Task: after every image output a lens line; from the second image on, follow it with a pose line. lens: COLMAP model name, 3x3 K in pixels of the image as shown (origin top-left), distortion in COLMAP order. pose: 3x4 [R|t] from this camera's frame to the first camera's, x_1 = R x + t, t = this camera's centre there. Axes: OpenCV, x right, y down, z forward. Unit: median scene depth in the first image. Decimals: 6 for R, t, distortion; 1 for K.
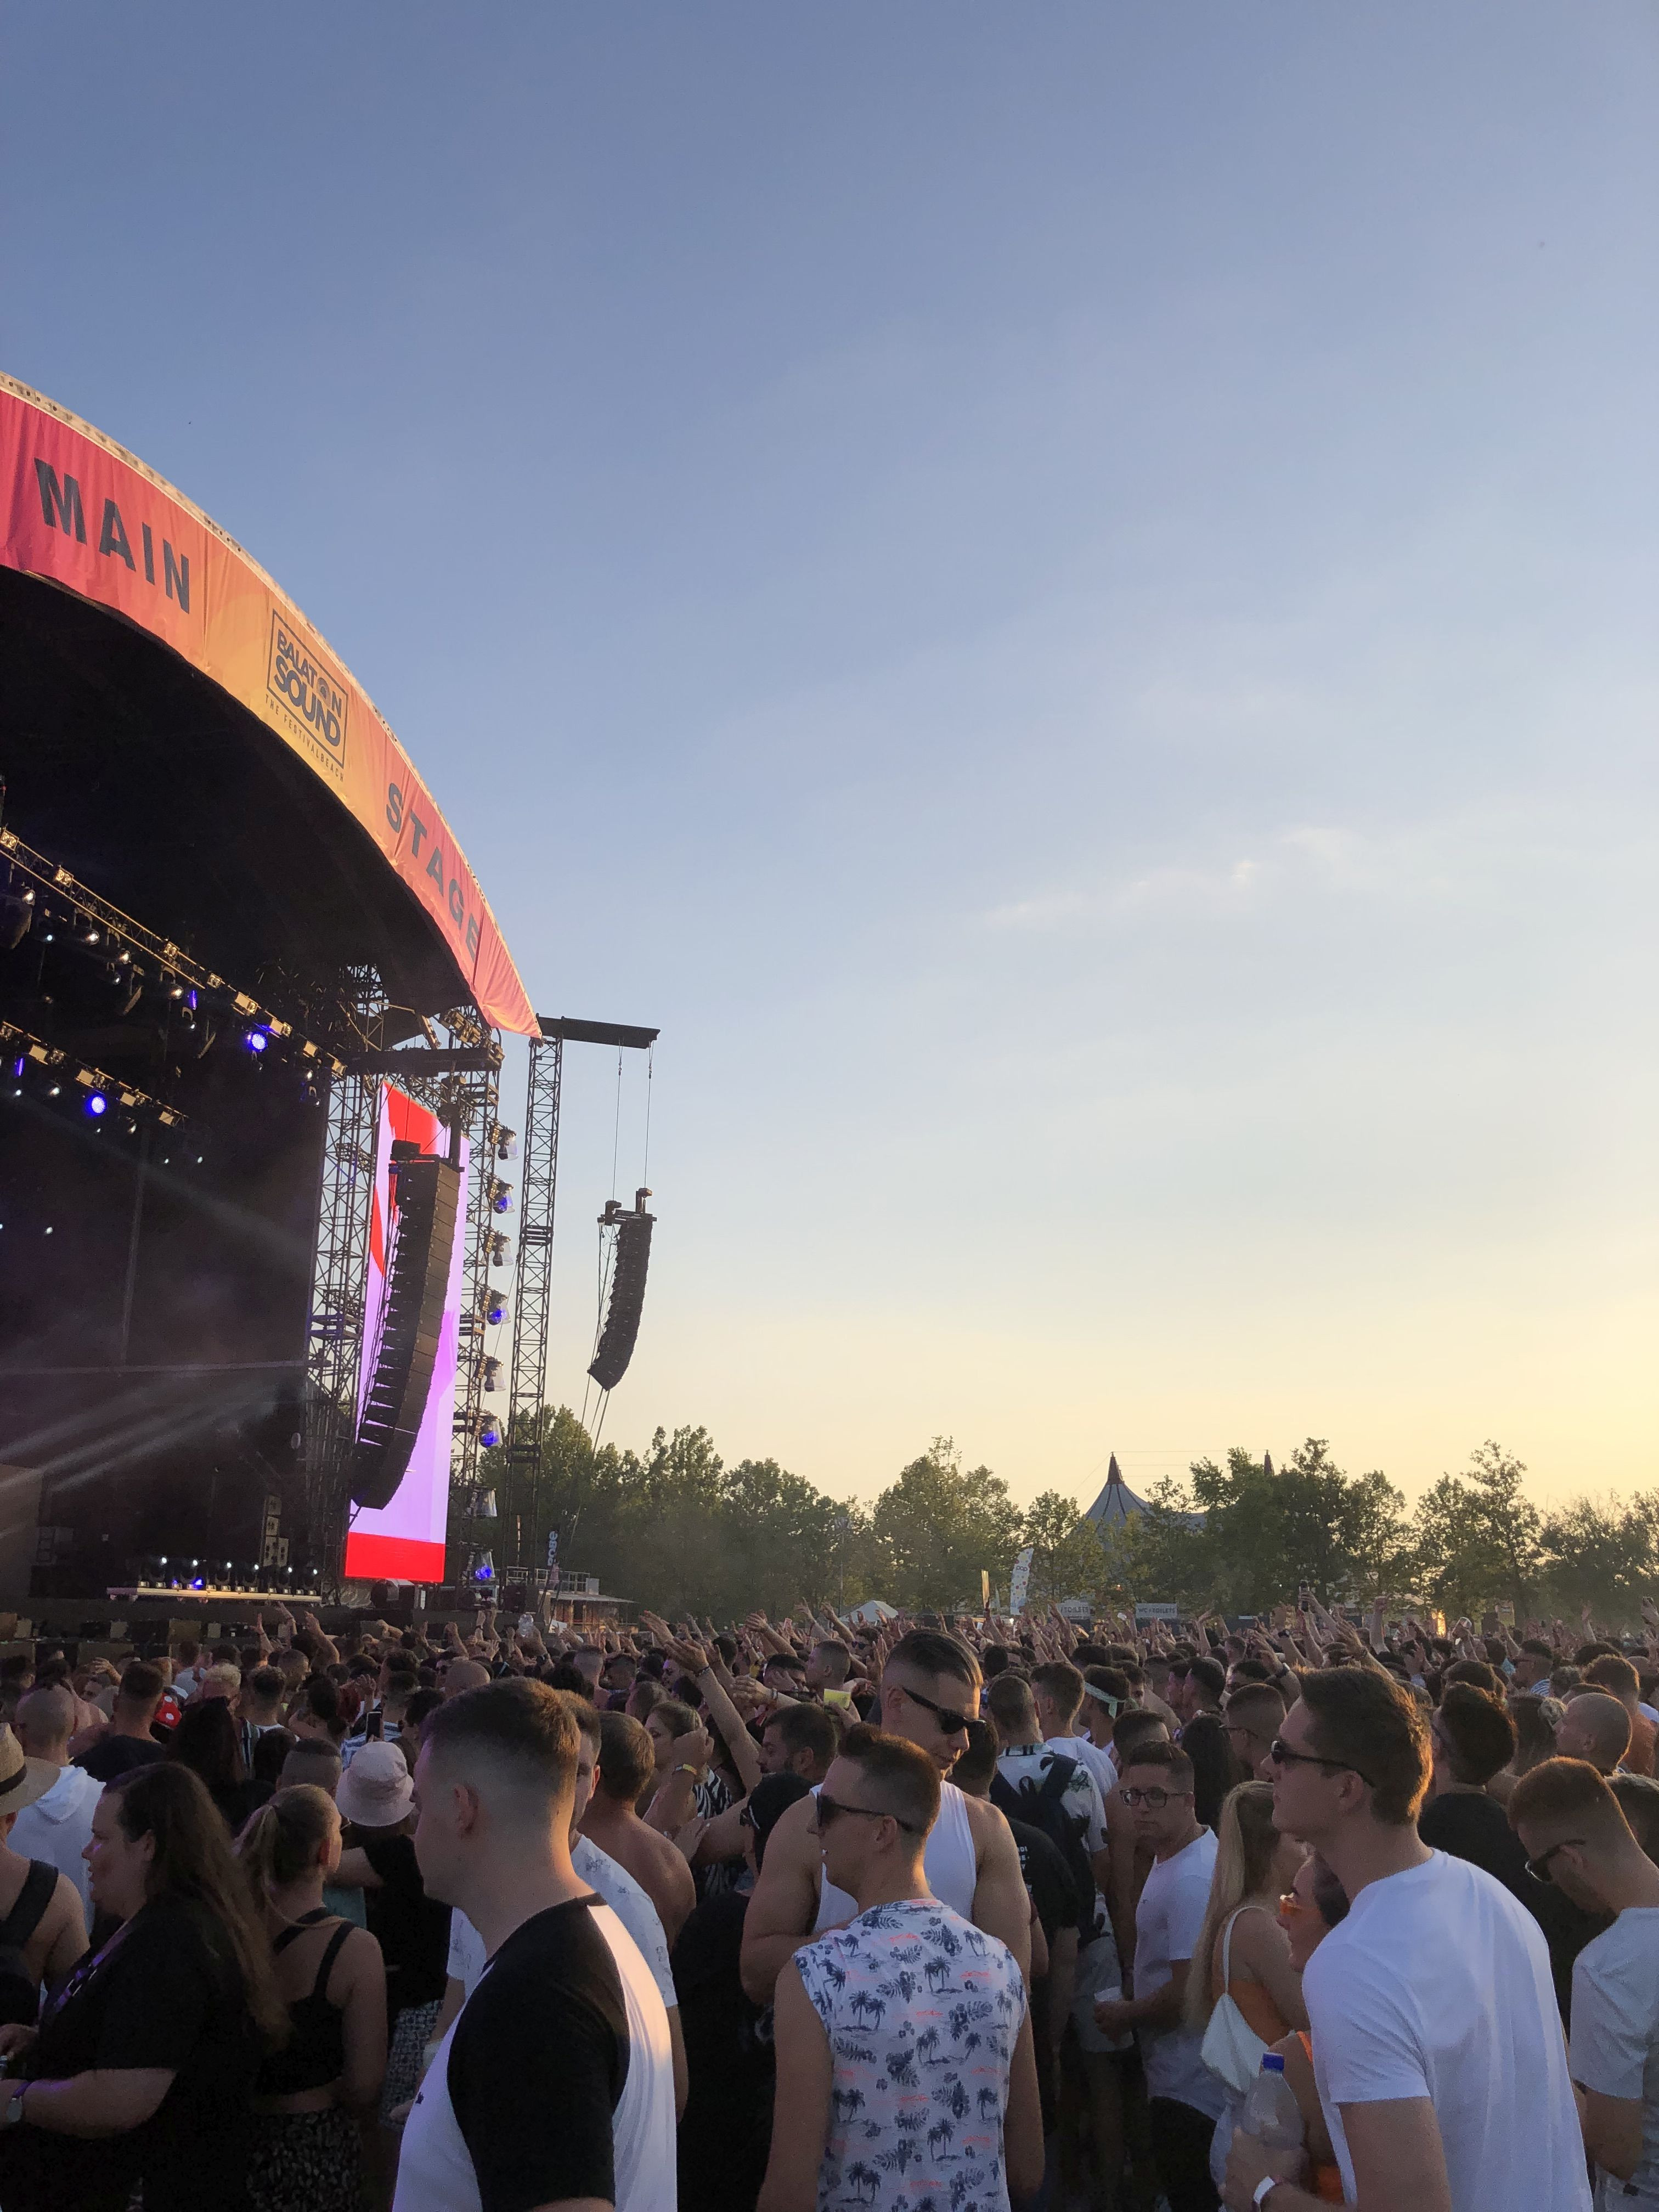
lens RADIAL K [[1810.7, 0, 829.5], [0, 1810.7, 1106.0], [0, 0, 1]] dist [0.118765, -0.406428]
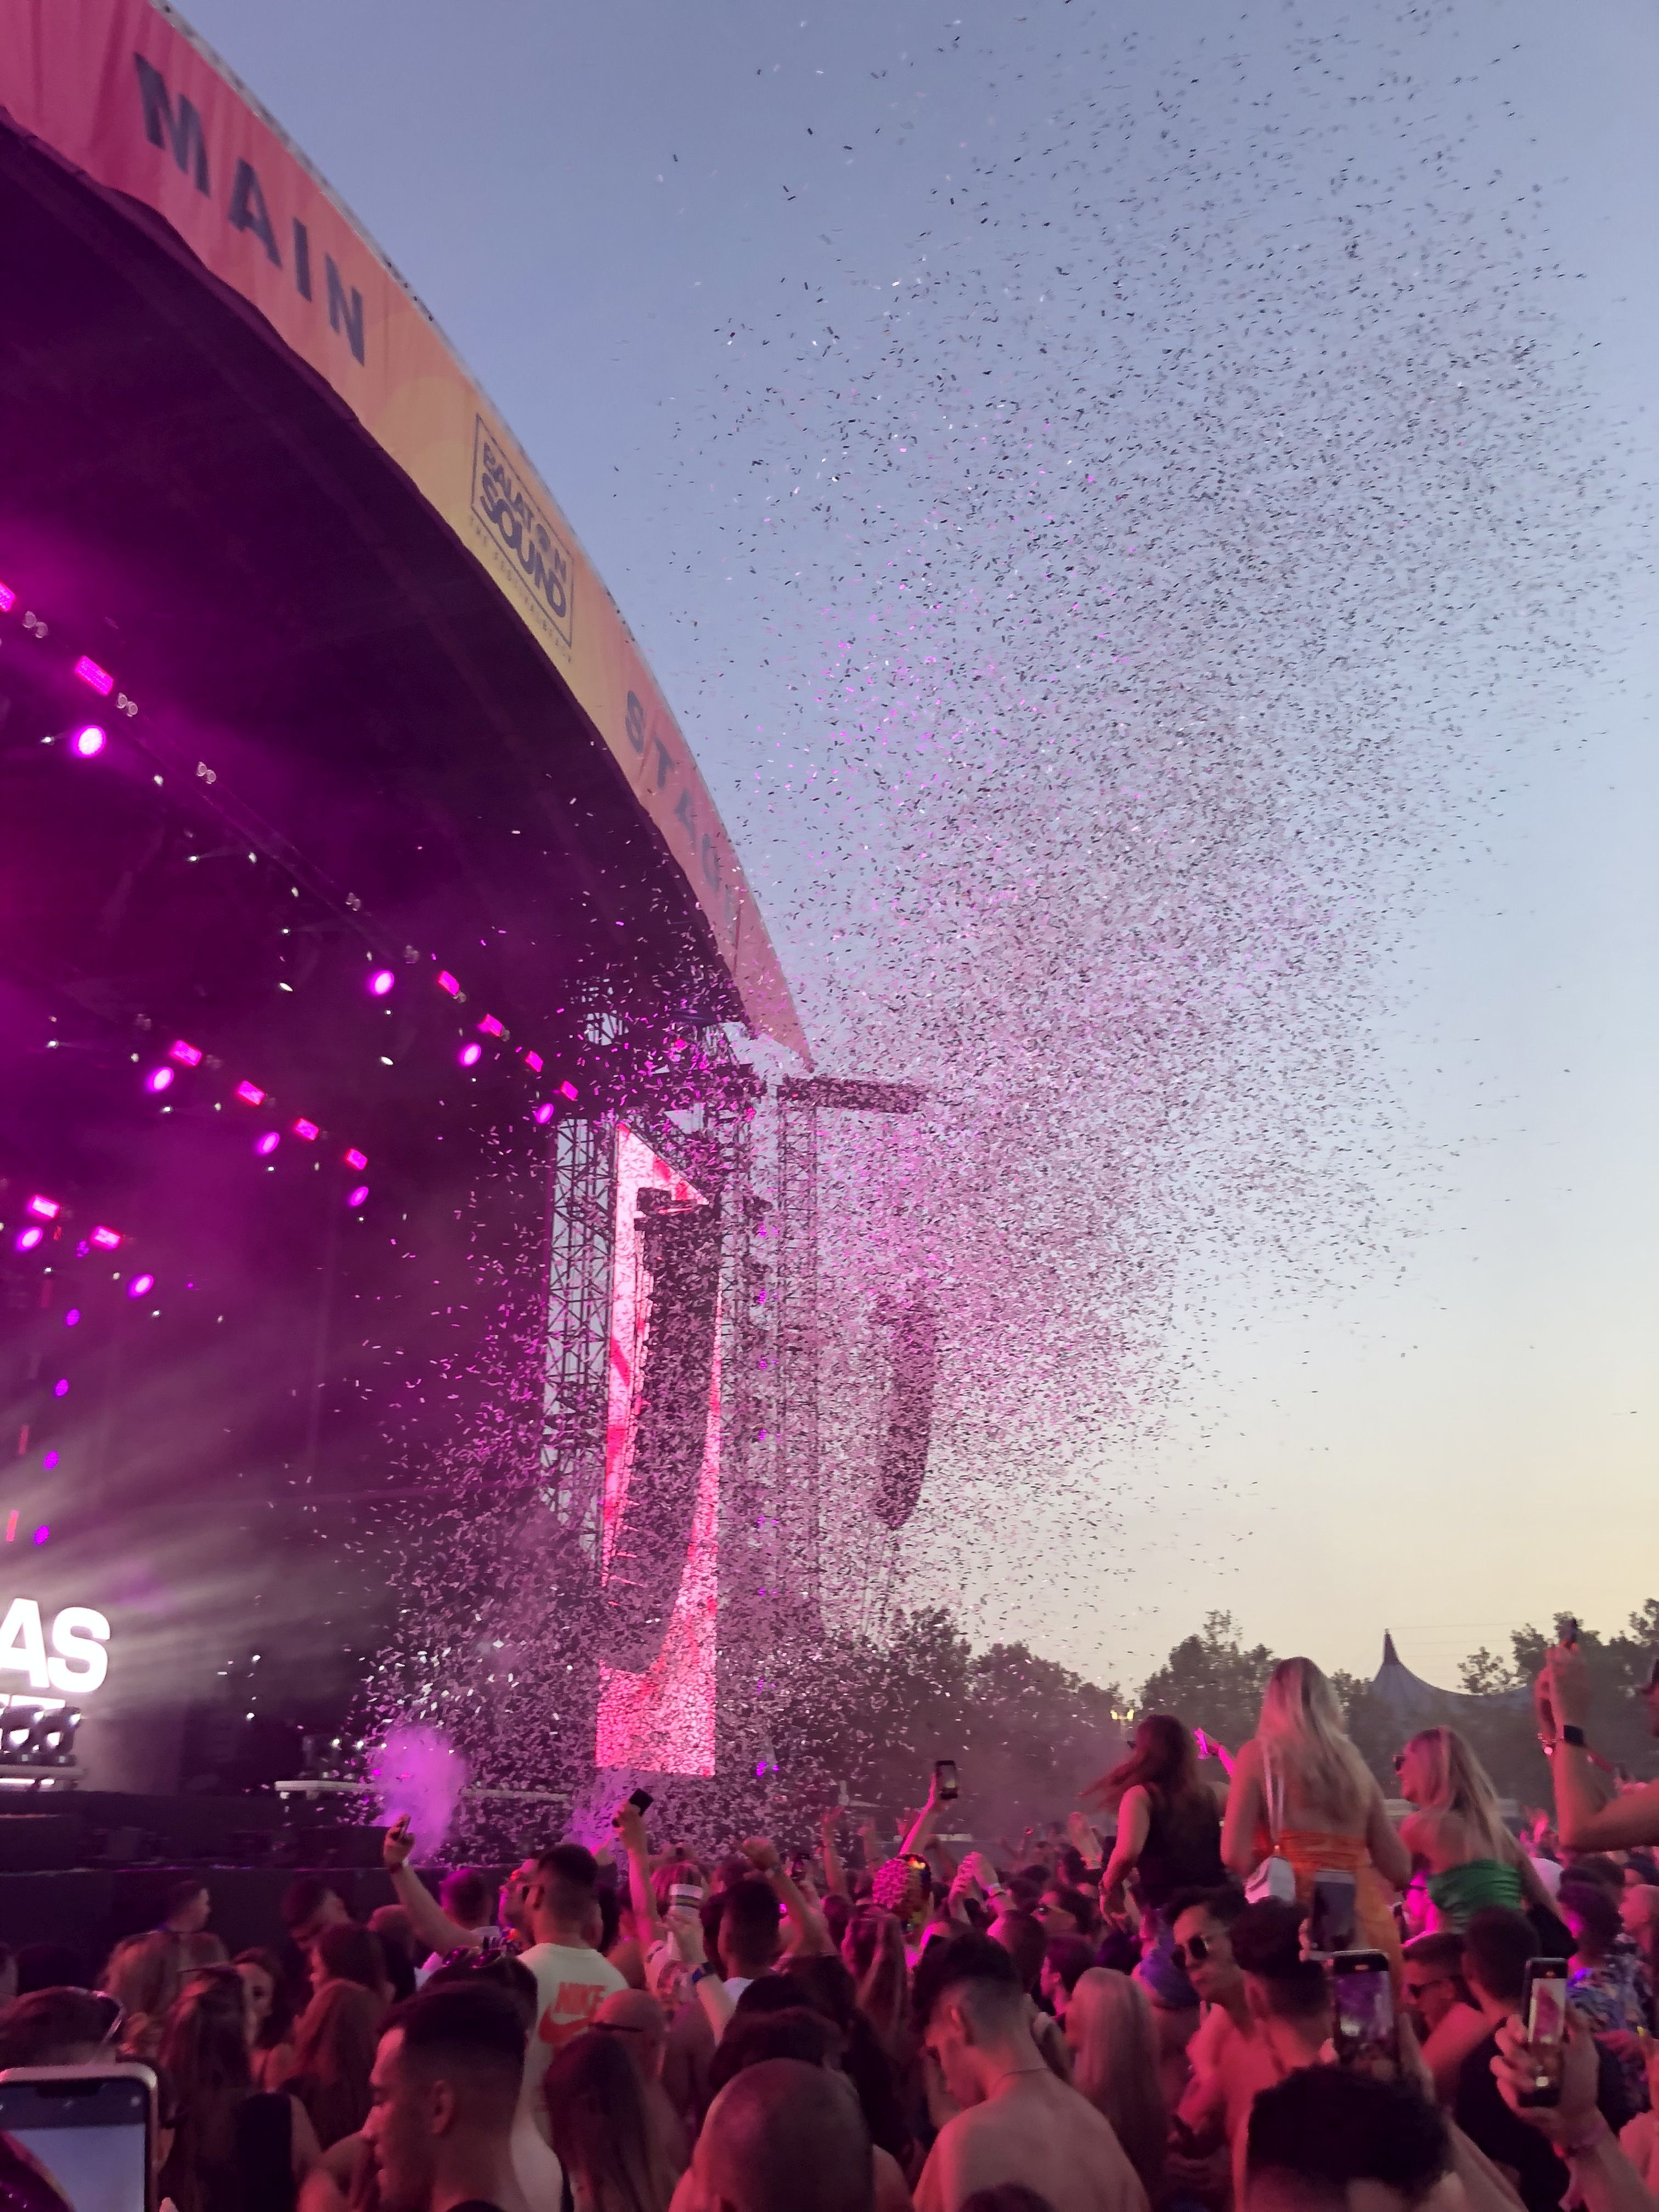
lens RADIAL K [[1785.1, 0, 816.3], [0, 1785.1, 1074.7], [0, 0, 1]] dist [0.106525, -0.276715]
pose [[0.992829, -0.059245, -0.103833, -0.075865], [0.046169, 0.991196, -0.124092, 0.066005], [0.110271, 0.118409, 0.986823, 0.228815]]
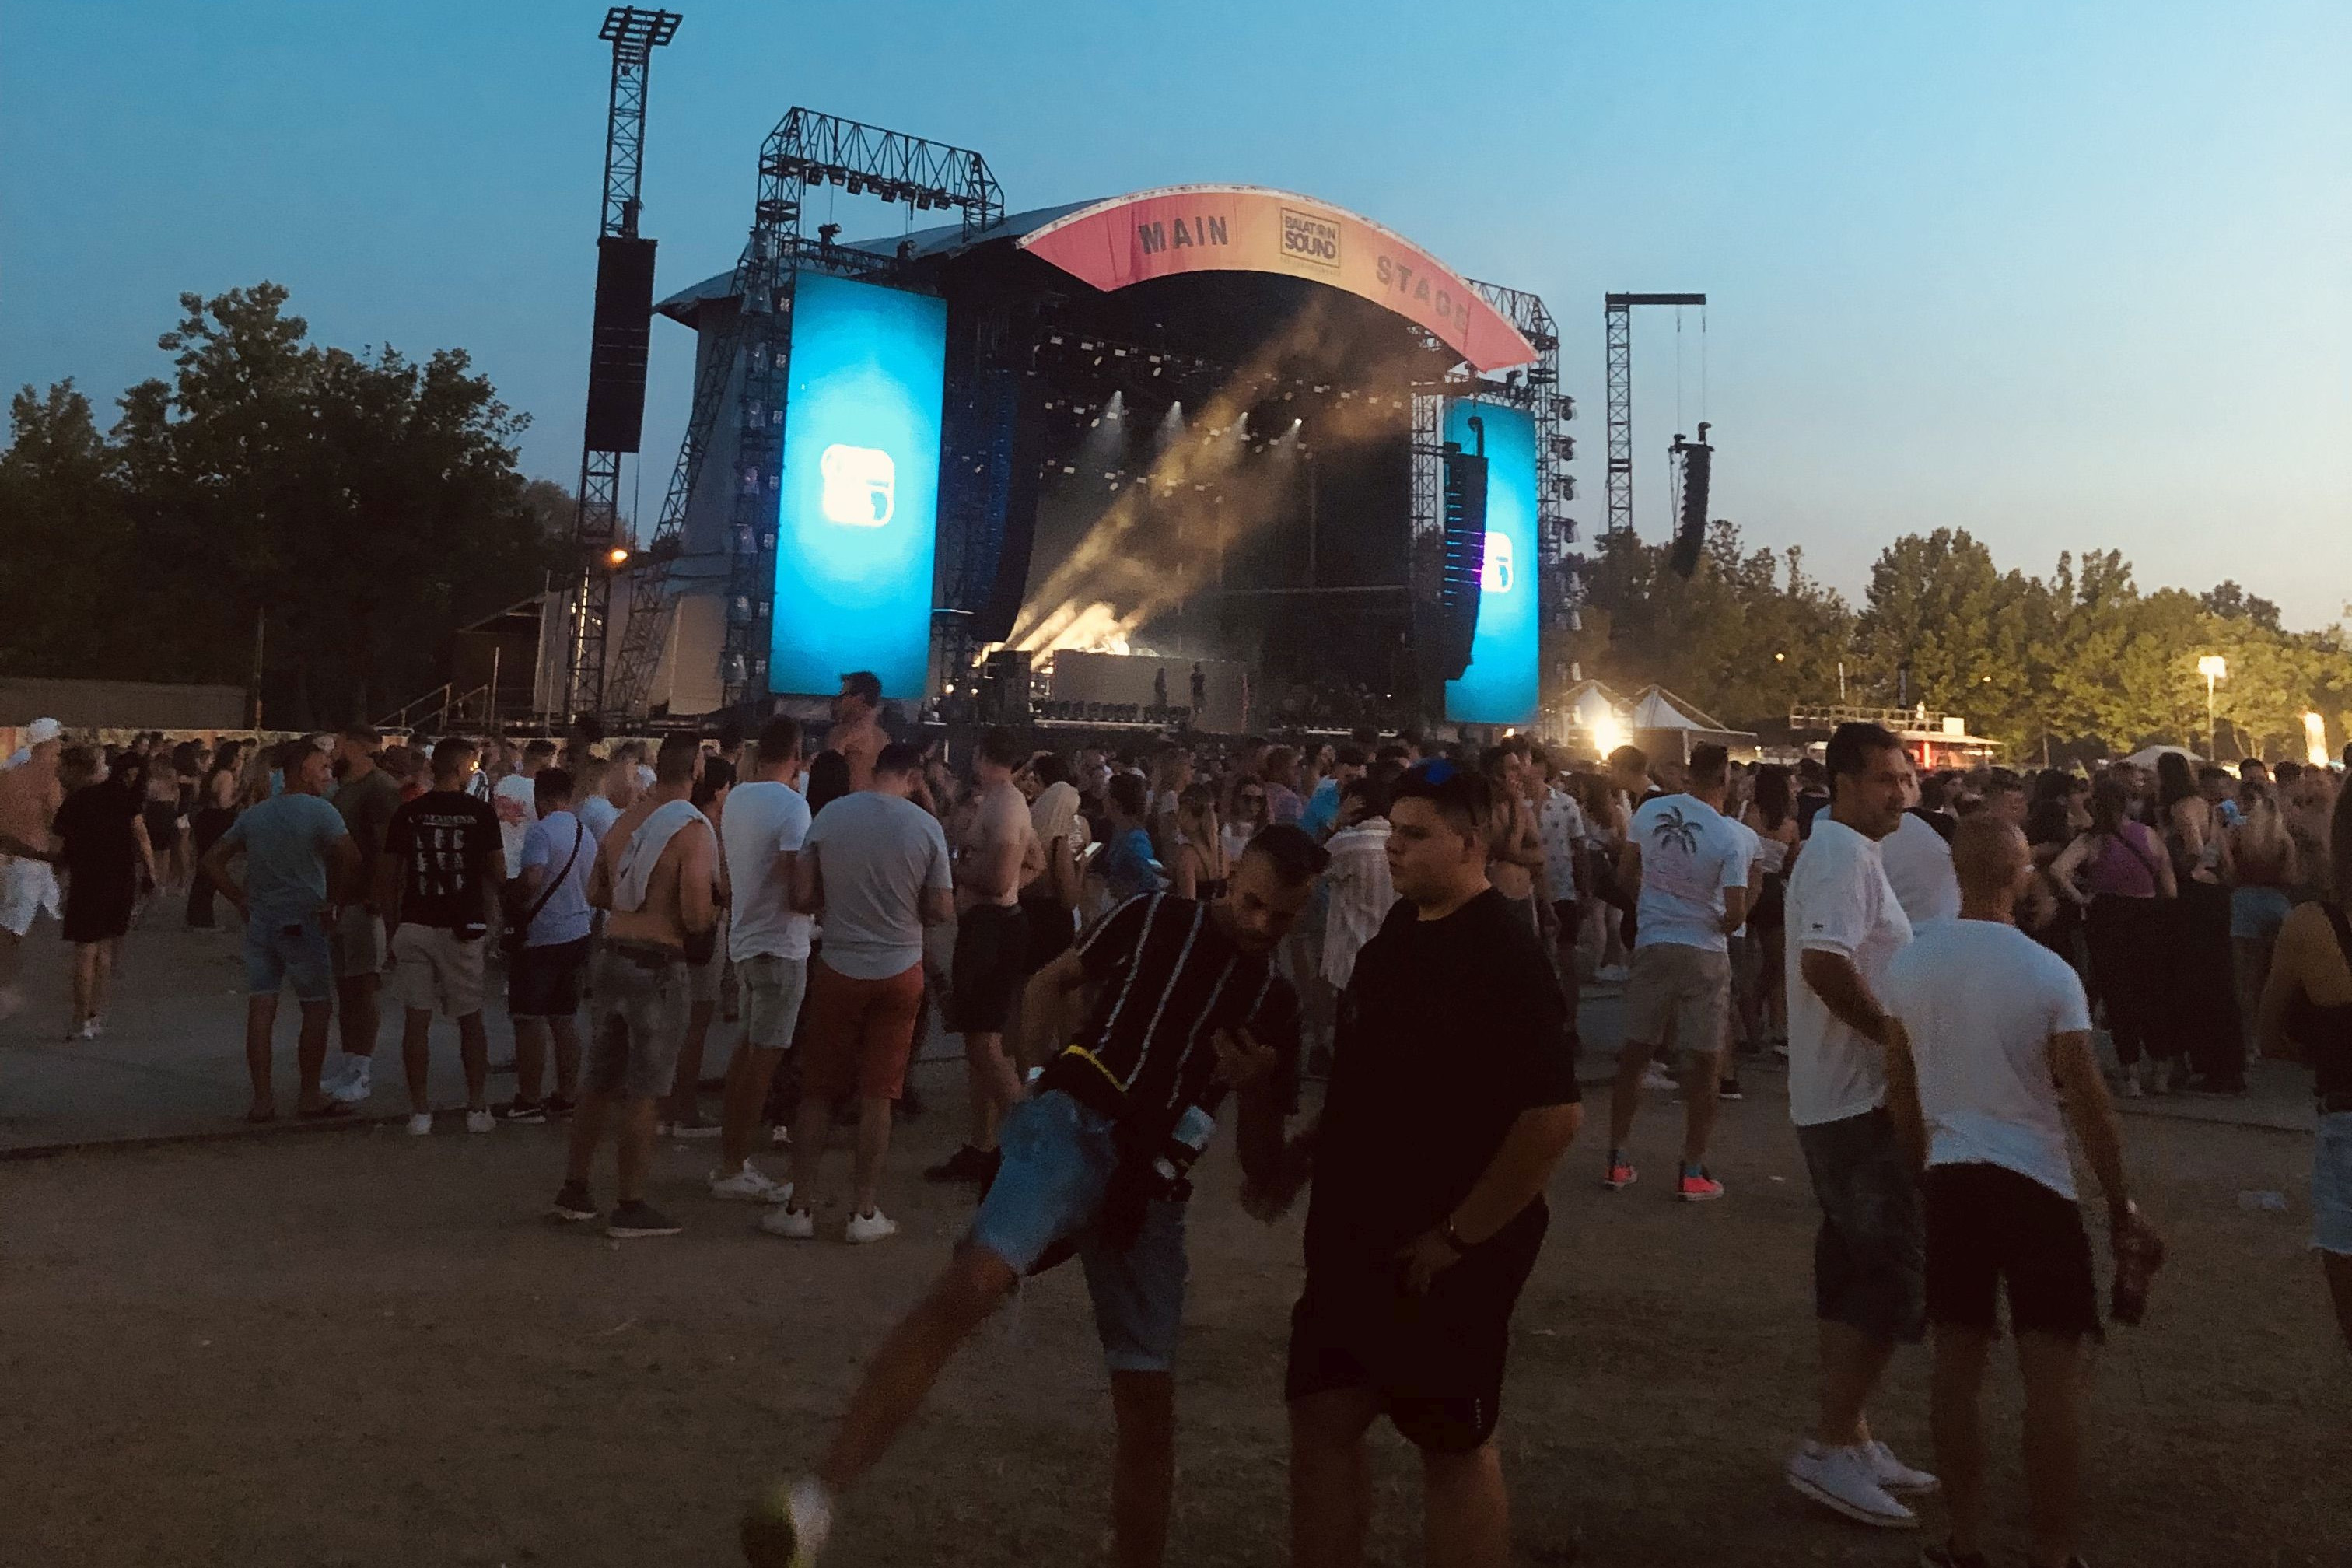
lens RADIAL K [[2854.1, 0, 1176.0], [0, 2854.1, 784.0], [0, 0, 1]] dist [-0.006464, 0.001043]
pose [[0.852457, 0.024424, -0.522227, 0.783528], [0.121218, 0.962452, 0.242882, -0.298566], [0.508550, -0.270350, 0.817489, -1.086588]]
